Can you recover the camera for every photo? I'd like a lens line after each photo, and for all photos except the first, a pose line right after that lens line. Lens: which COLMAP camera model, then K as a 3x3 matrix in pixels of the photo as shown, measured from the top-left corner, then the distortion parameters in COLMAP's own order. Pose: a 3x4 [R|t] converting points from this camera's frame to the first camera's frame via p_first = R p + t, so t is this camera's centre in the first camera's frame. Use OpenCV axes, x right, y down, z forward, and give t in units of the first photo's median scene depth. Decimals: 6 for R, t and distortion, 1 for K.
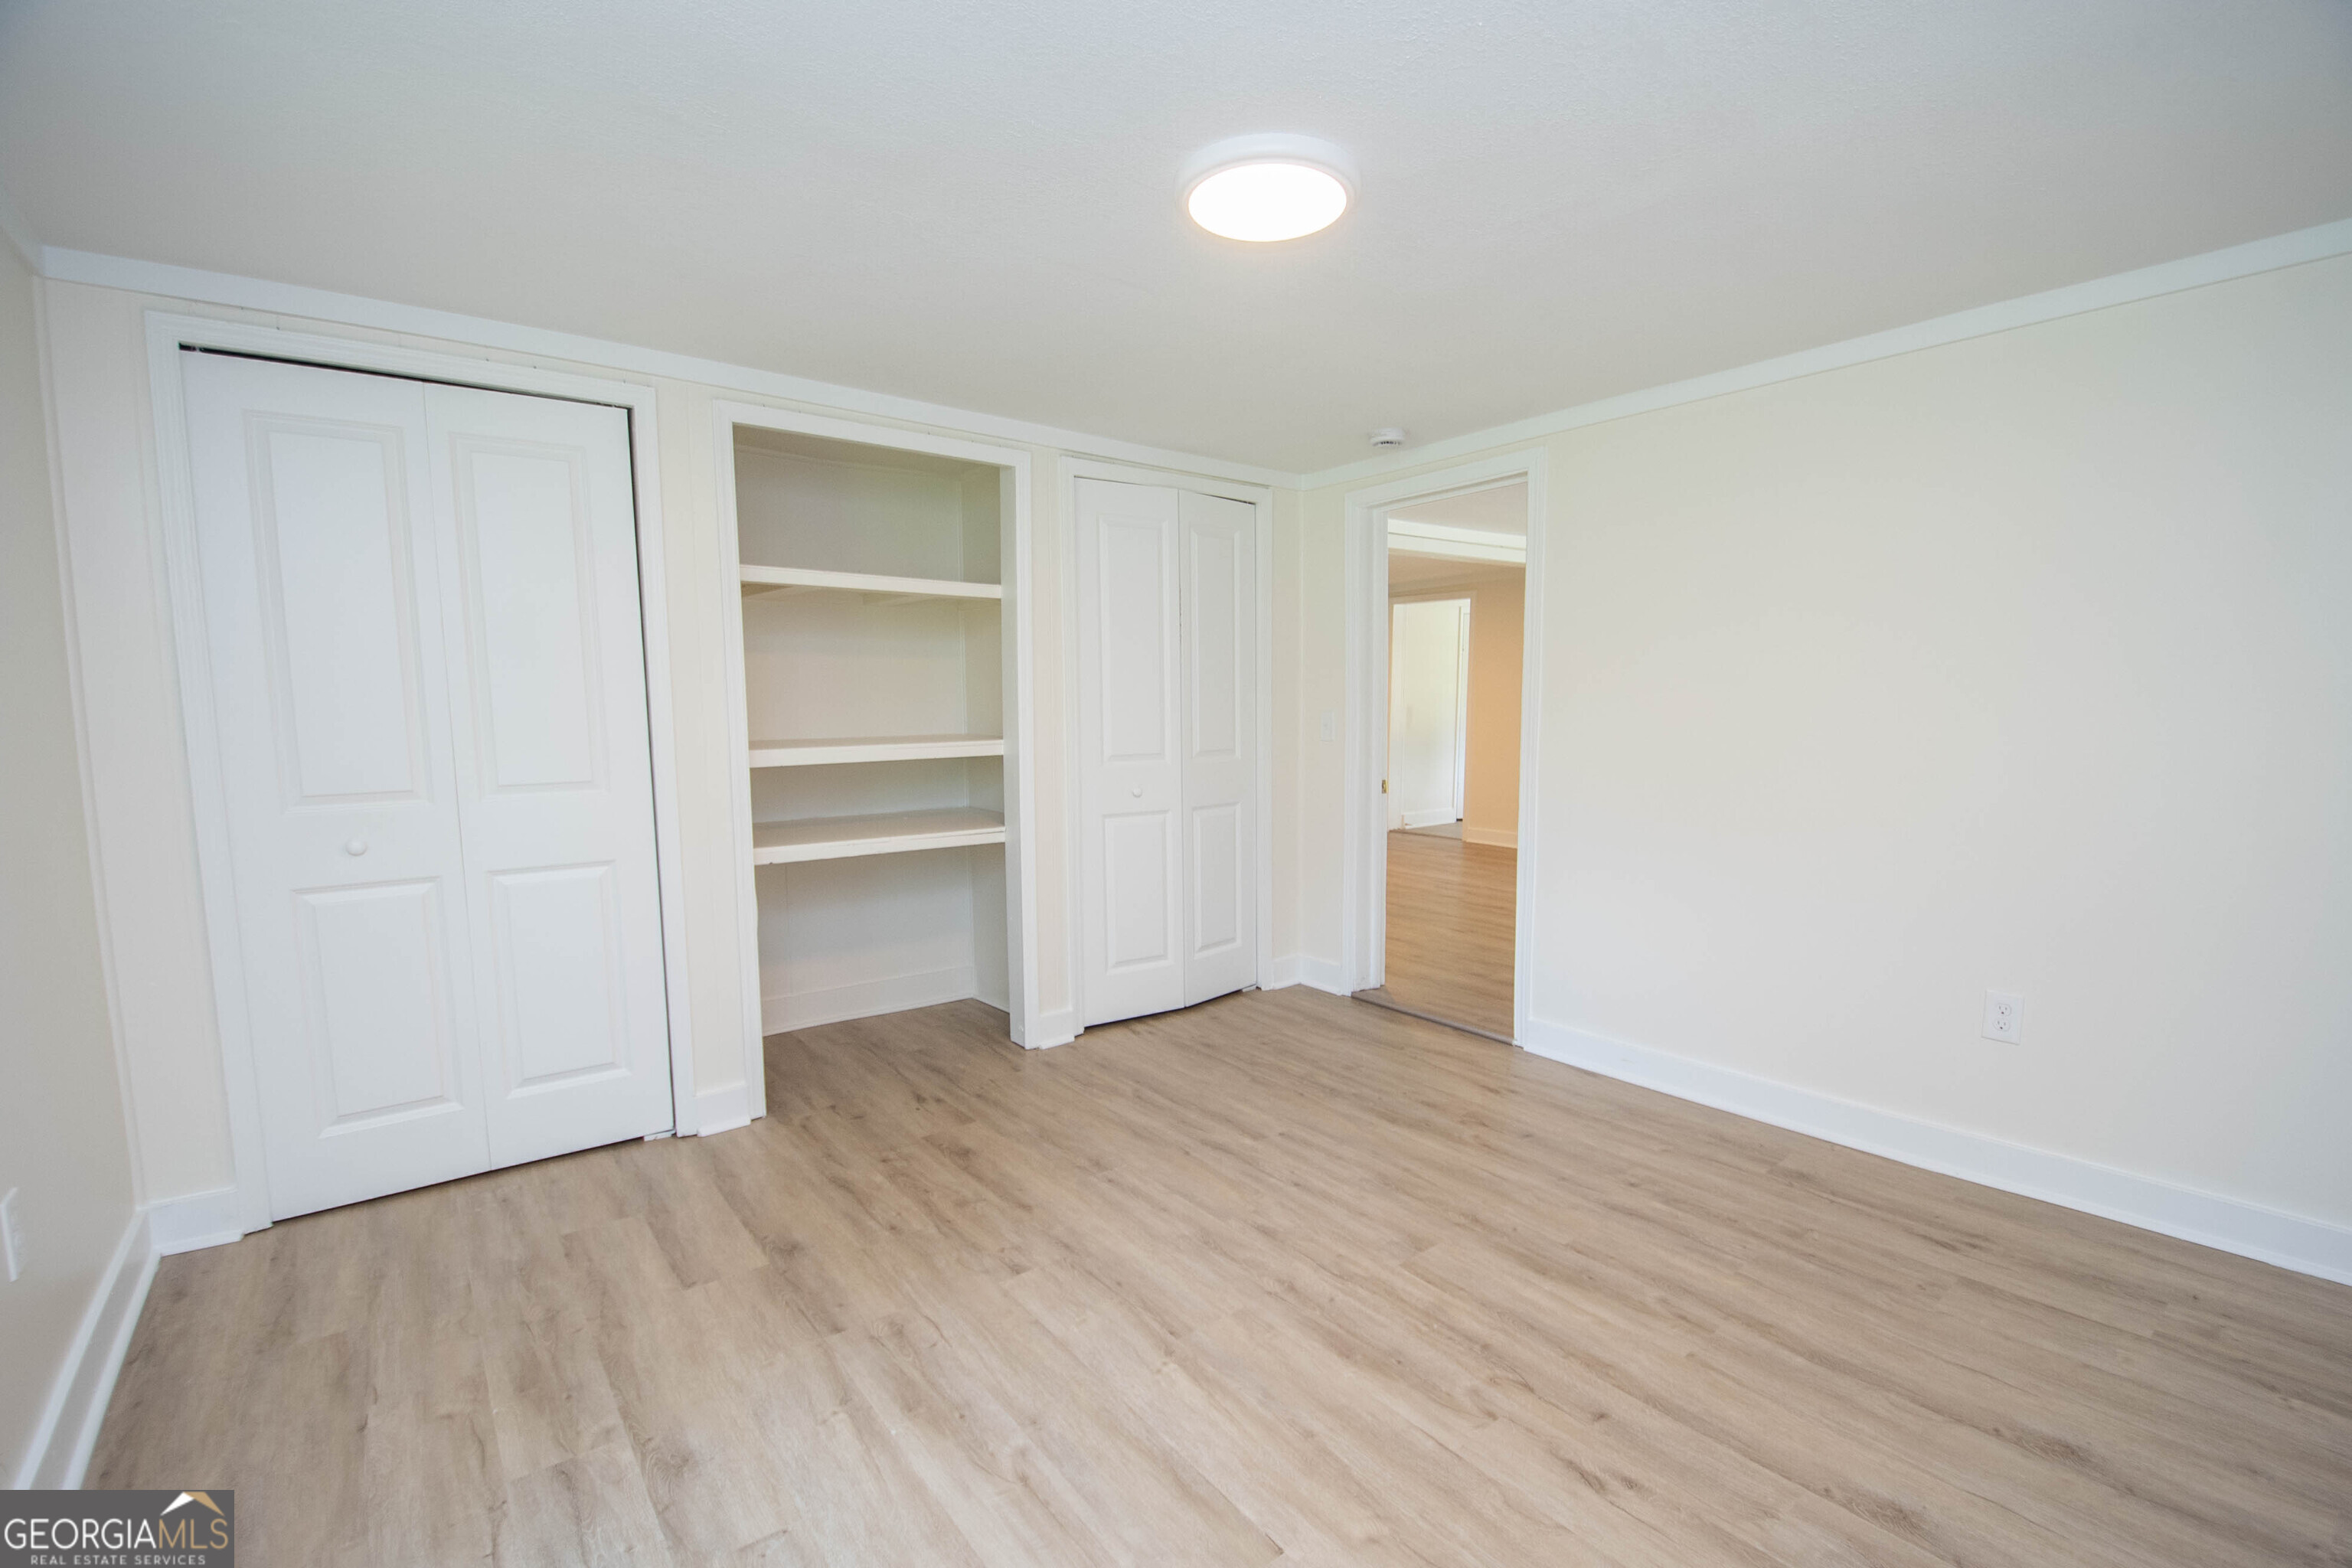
lens RADIAL K [[1068.2, 0, 1179.0], [0, 1068.2, 820.8], [0, 0, 1]] dist [0.018212, -0.028312]
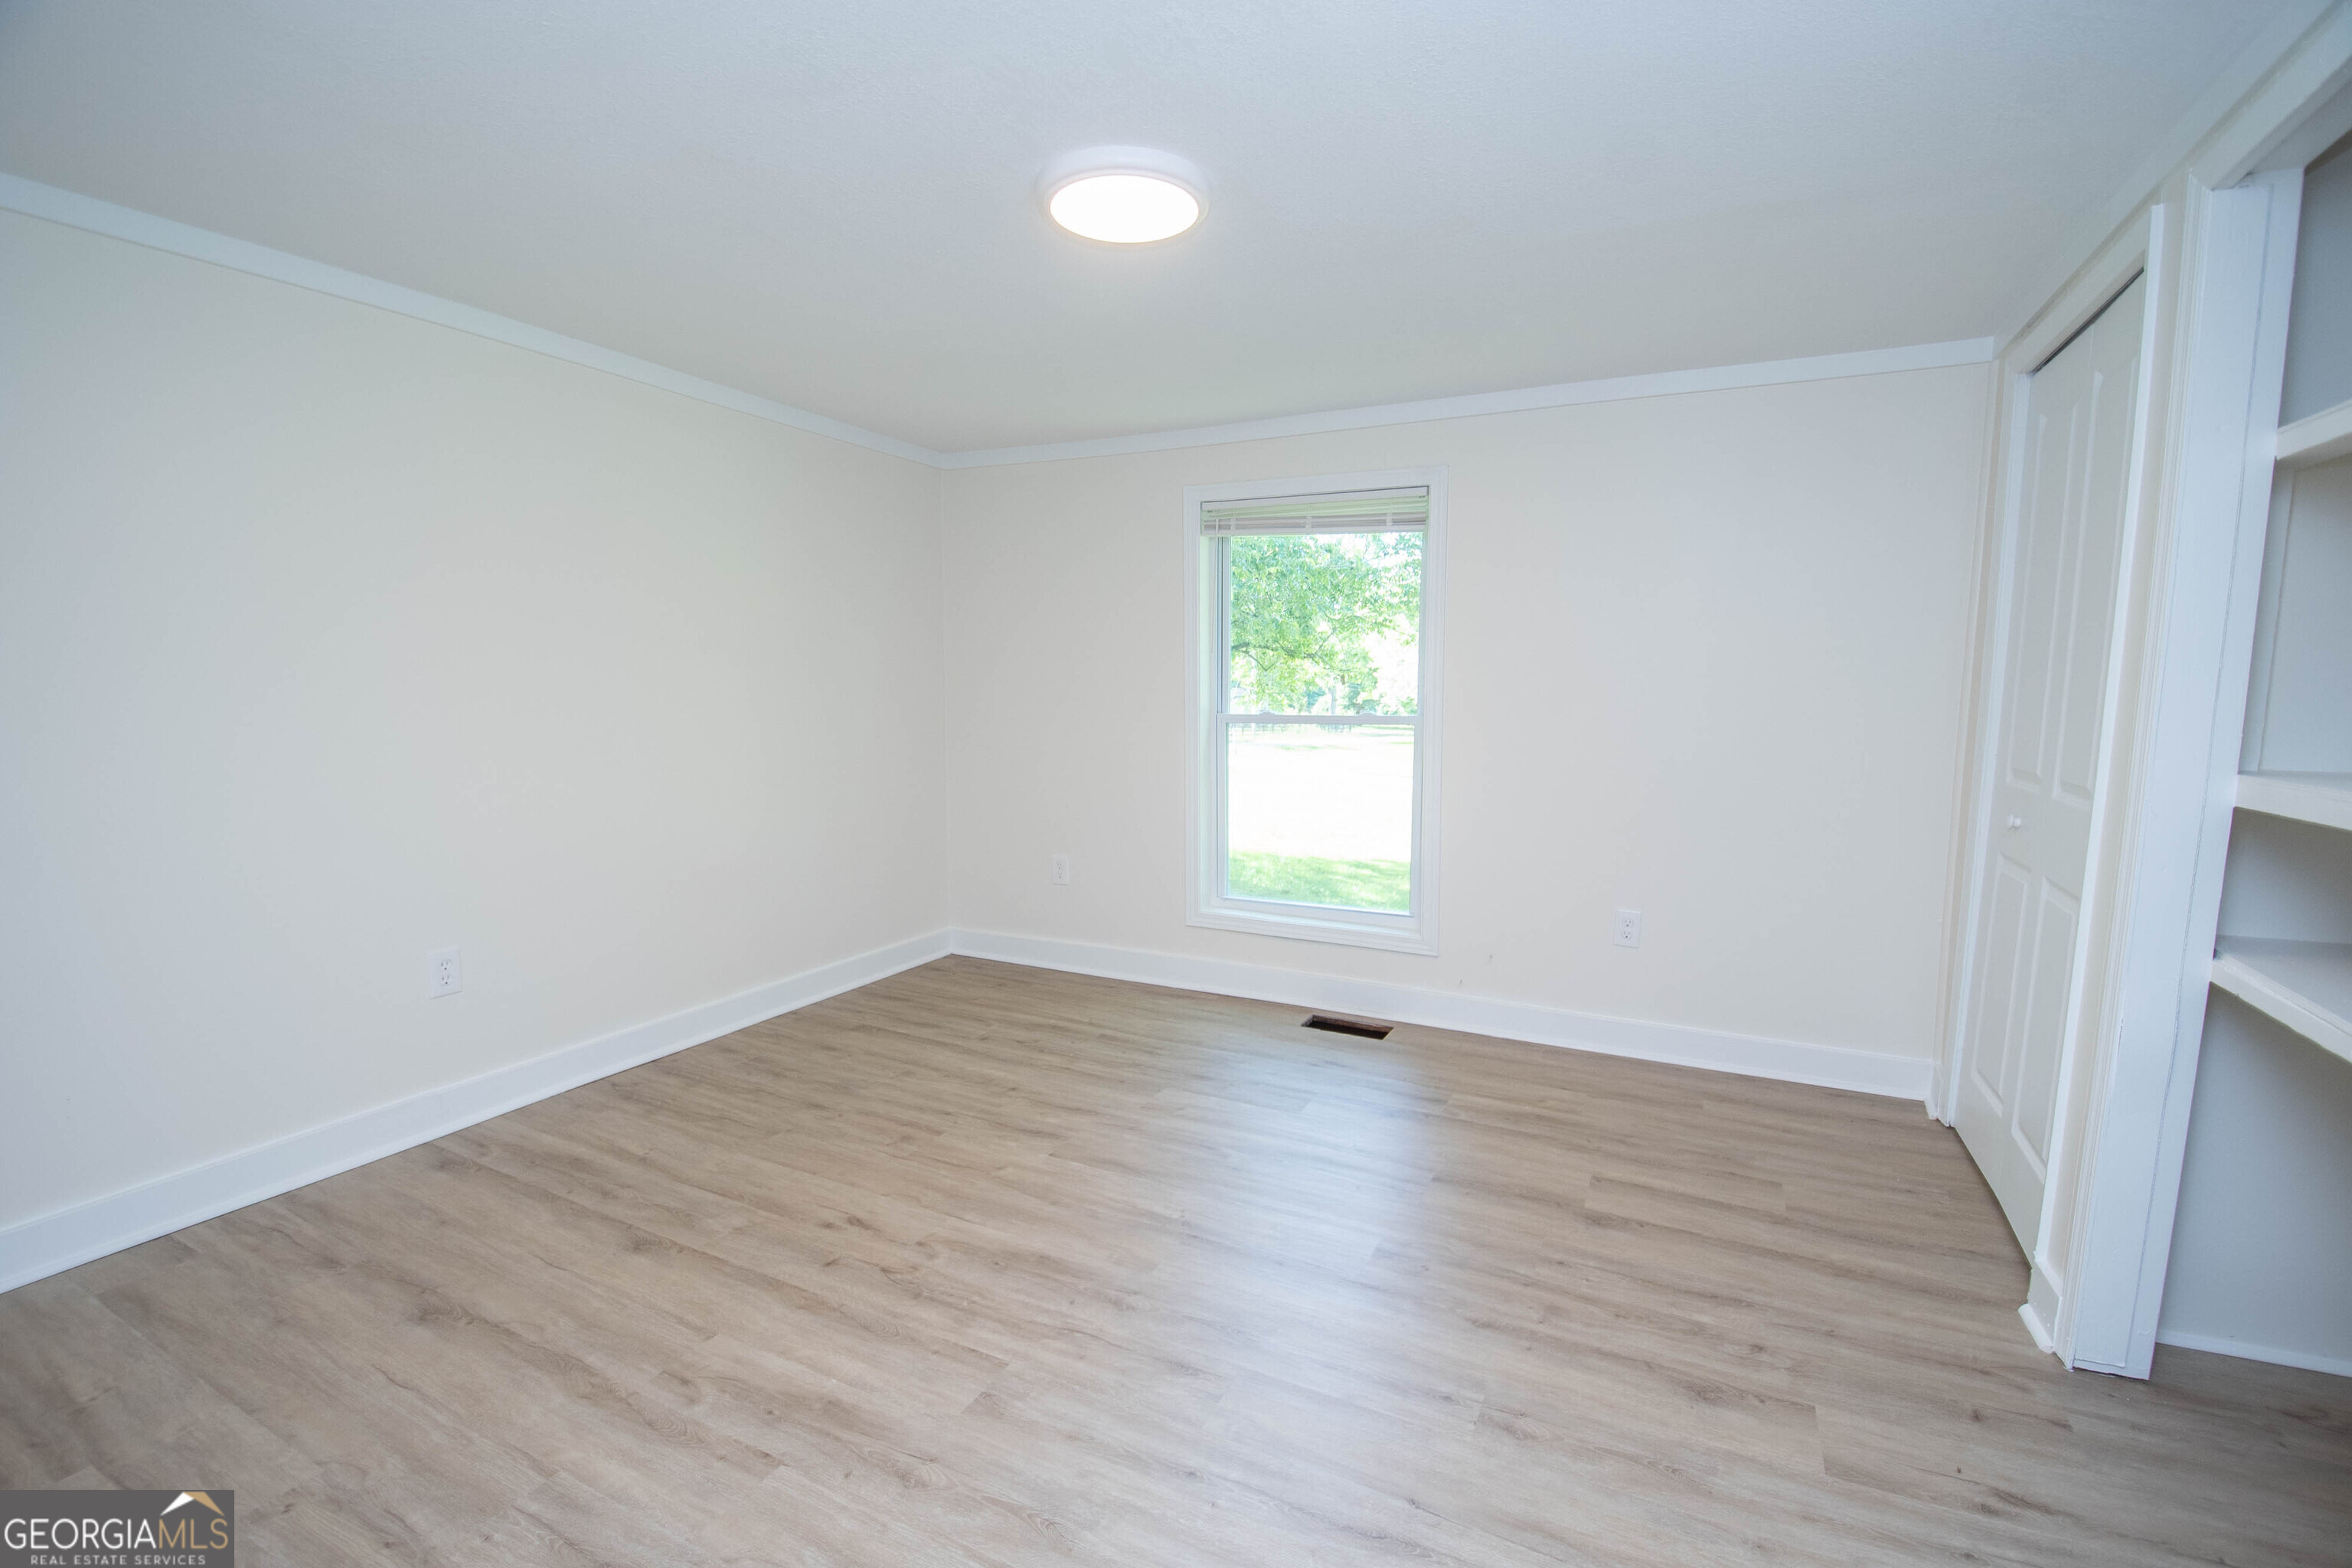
lens RADIAL K [[1068.2, 0, 1179.0], [0, 1068.2, 820.8], [0, 0, 1]] dist [0.018212, -0.028312]
pose [[-0.907784, 0.054697, -0.415855, 0.446544], [-0.049493, 0.970565, 0.235697, -0.209644], [0.416507, 0.234544, -0.878357, 1.844953]]
